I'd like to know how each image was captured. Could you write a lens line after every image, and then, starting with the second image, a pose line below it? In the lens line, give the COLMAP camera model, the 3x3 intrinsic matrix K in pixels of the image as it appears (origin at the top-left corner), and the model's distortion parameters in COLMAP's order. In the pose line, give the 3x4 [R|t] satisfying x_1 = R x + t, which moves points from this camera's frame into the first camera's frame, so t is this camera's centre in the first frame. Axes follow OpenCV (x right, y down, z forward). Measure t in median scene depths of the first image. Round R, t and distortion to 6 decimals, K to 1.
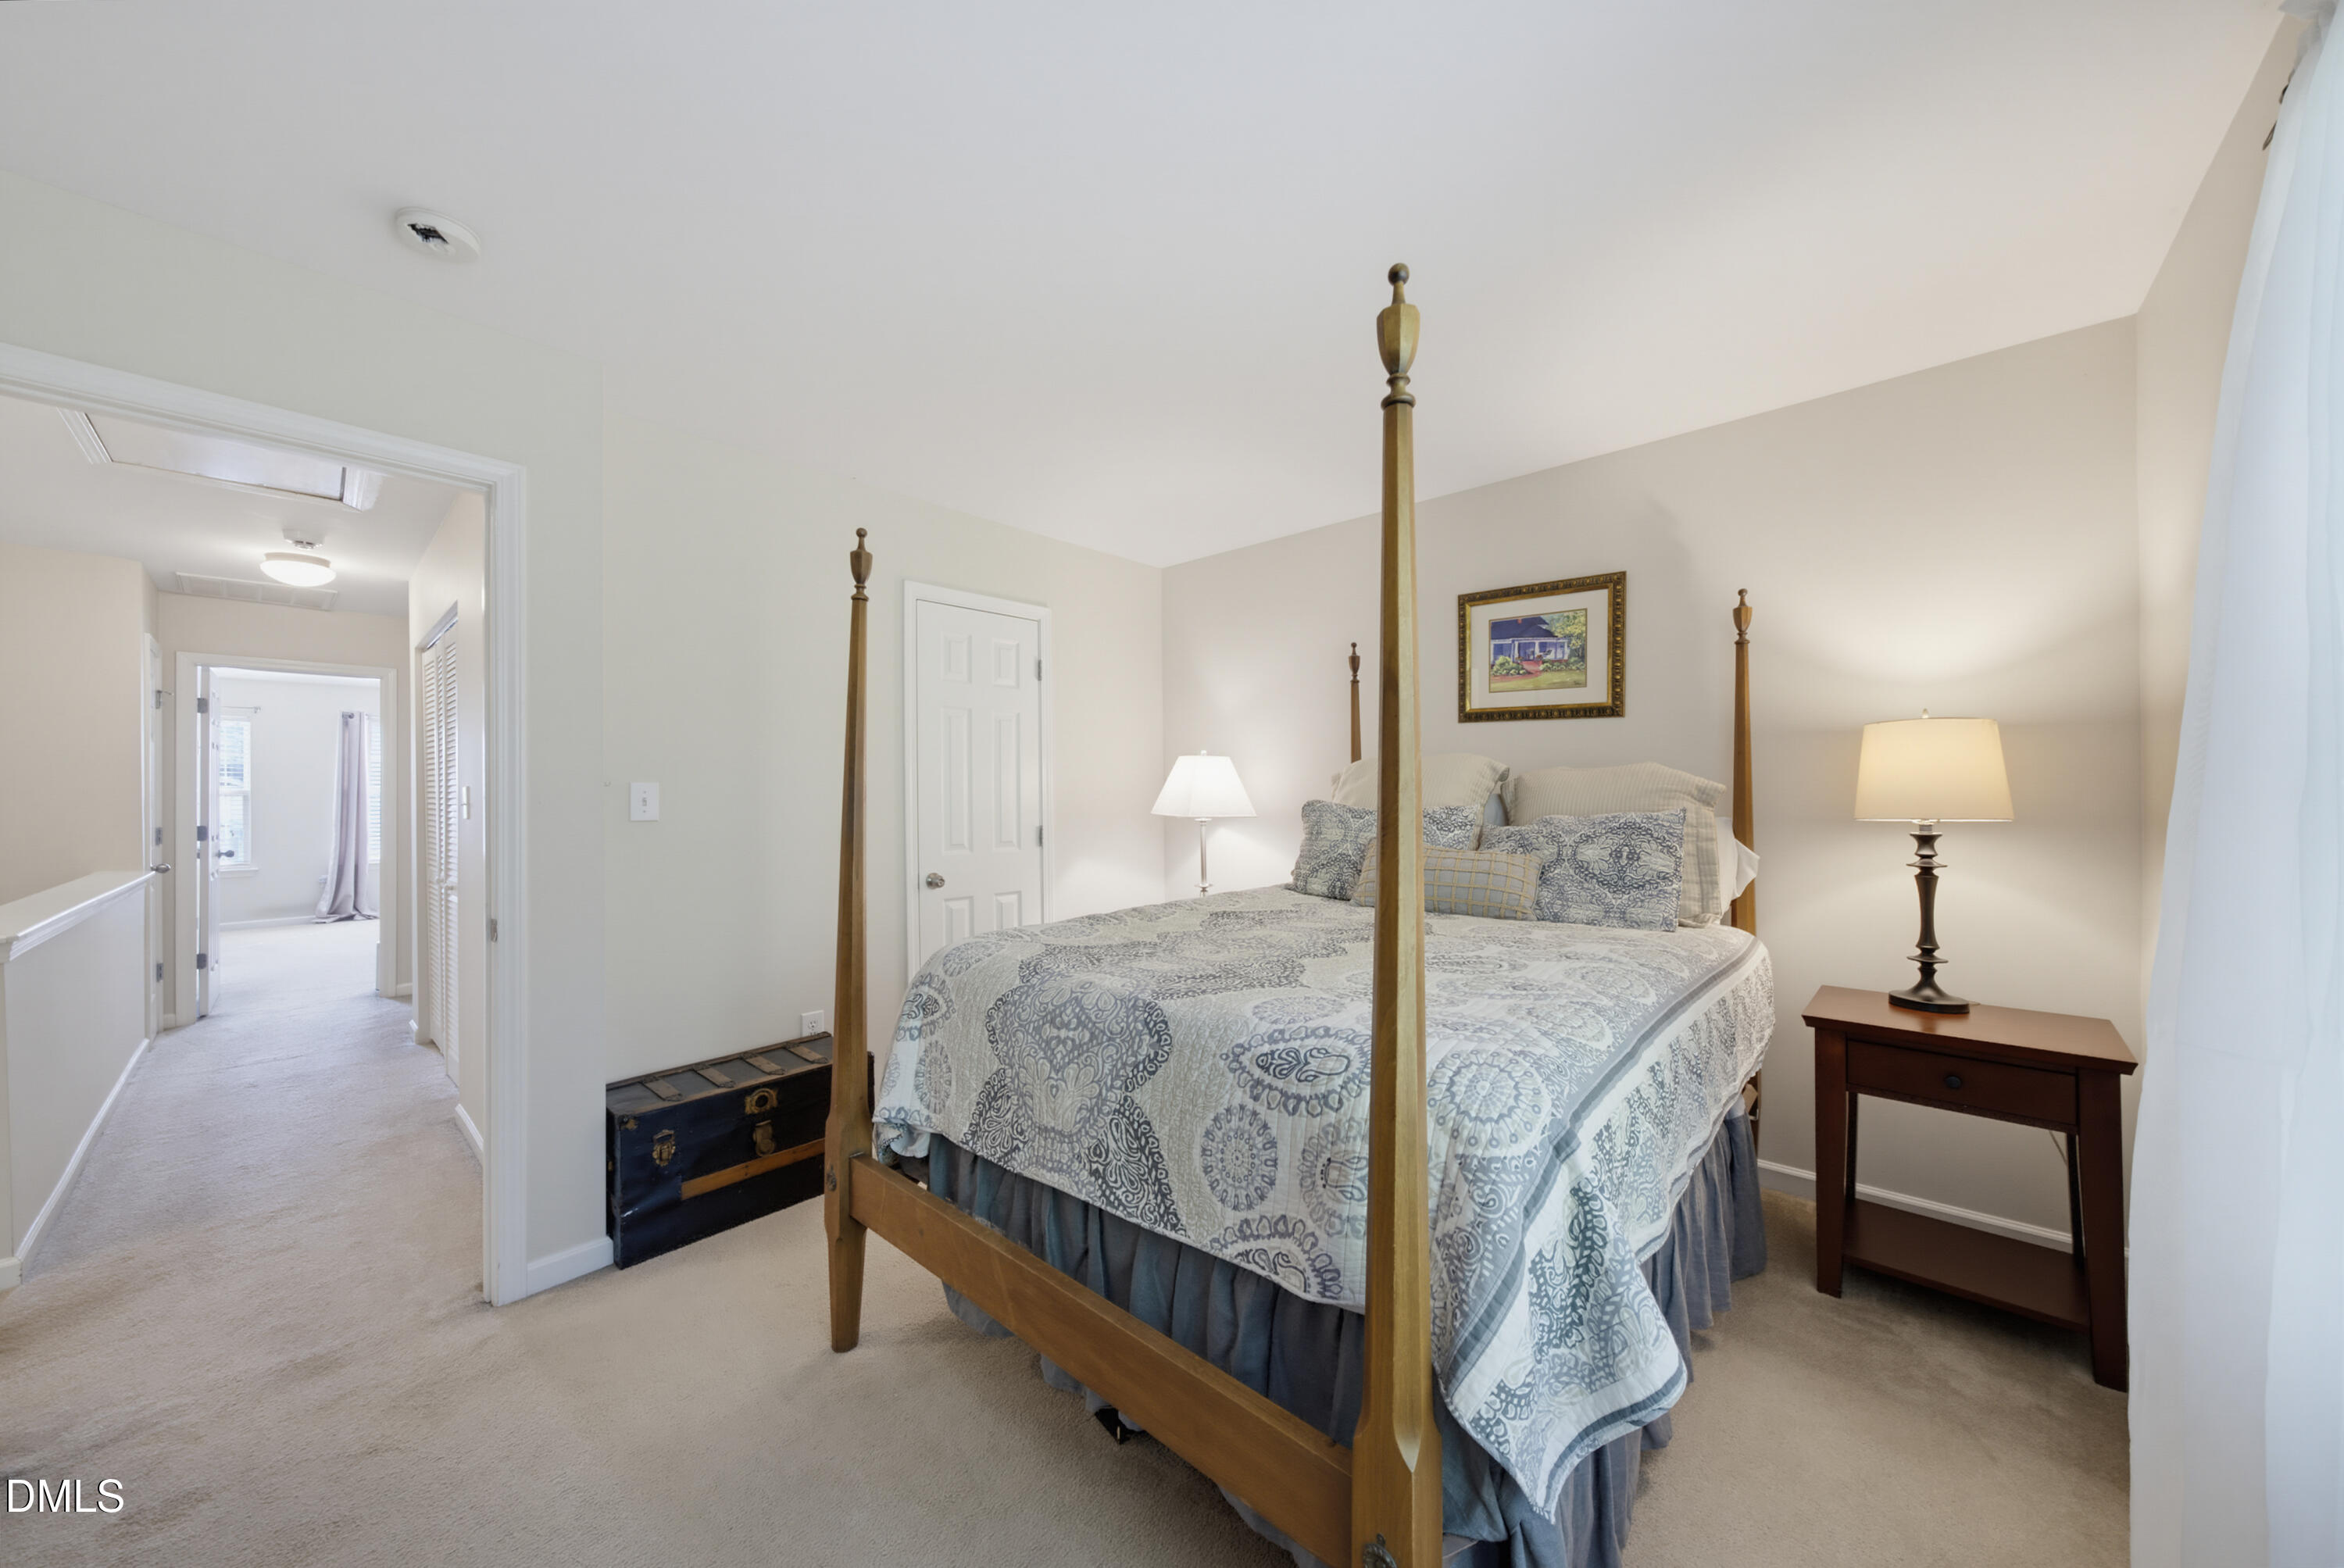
lens RADIAL K [[799.2, 0, 1175.9], [0, 799.2, 786.9], [0, 0, 1]] dist [-0.000199, 0.000463]
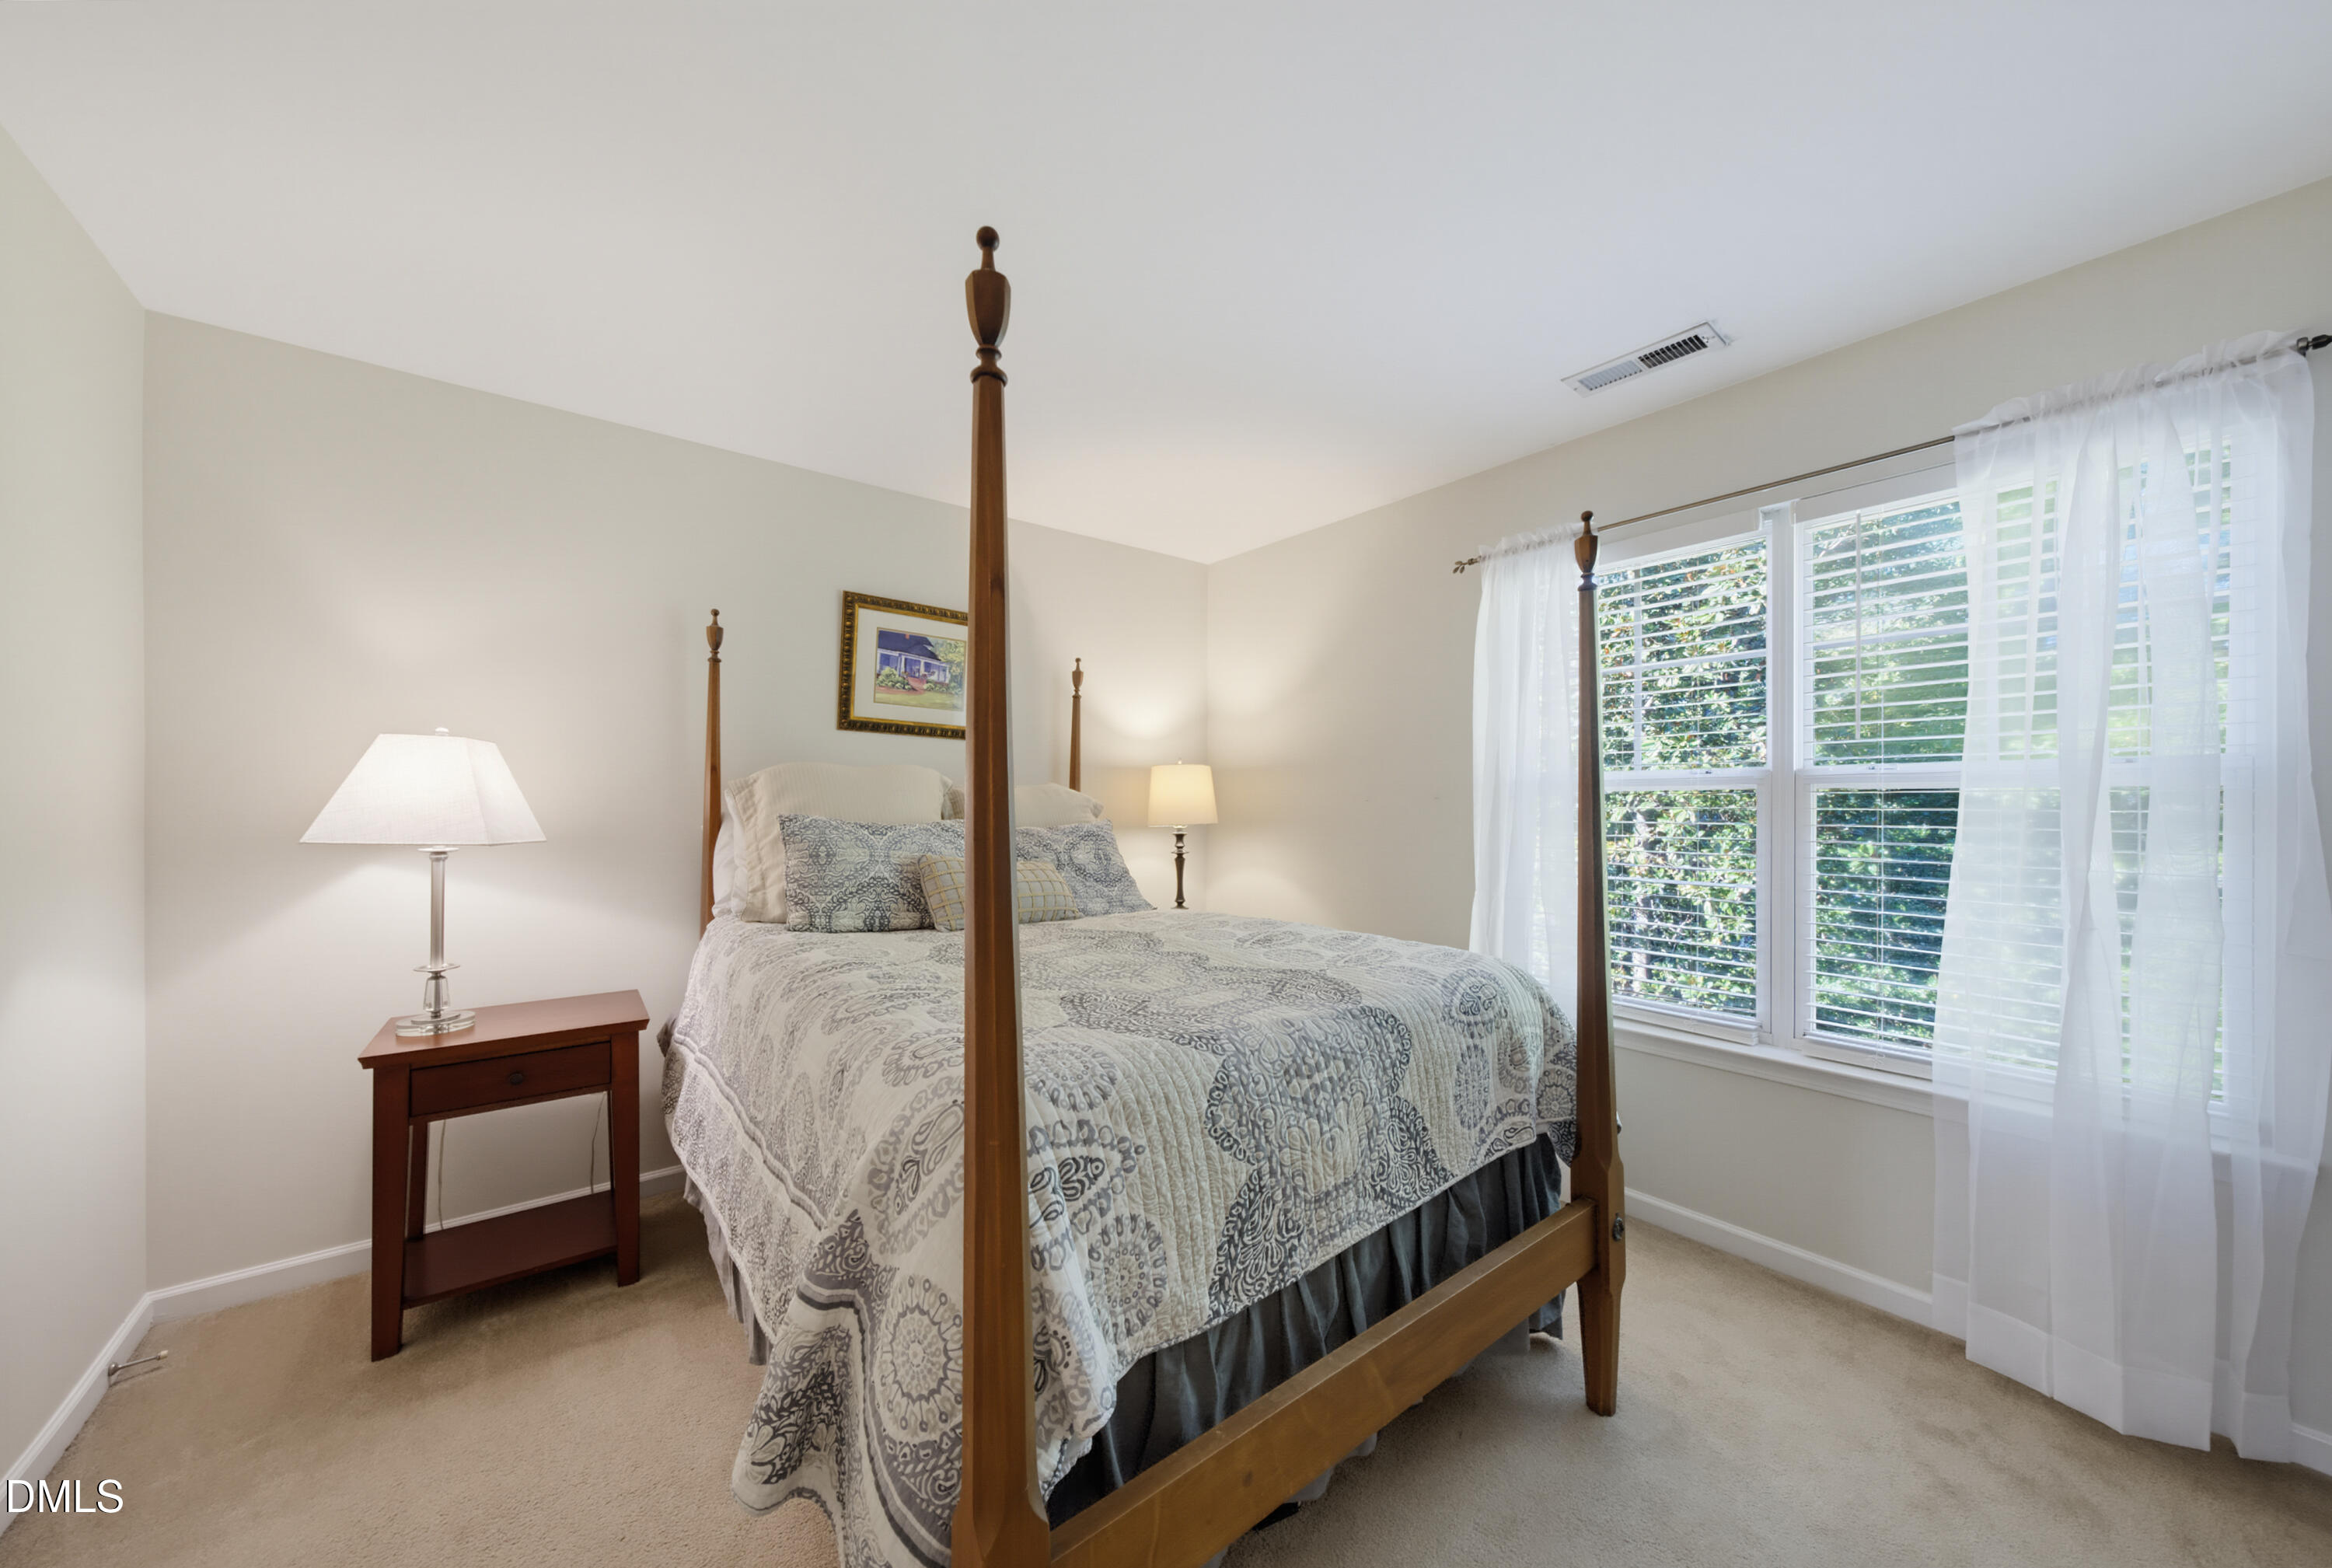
lens RADIAL K [[819.7, 0, 1164.7], [0, 819.7, 807.8], [0, 0, 1]] dist [-0.029060, 0.020848]
pose [[0.173655, 0.008720, 0.984768, -0.947078], [-0.007070, 0.999946, -0.007607, 0.022710], [-0.984781, -0.005641, 0.173708, 0.922389]]
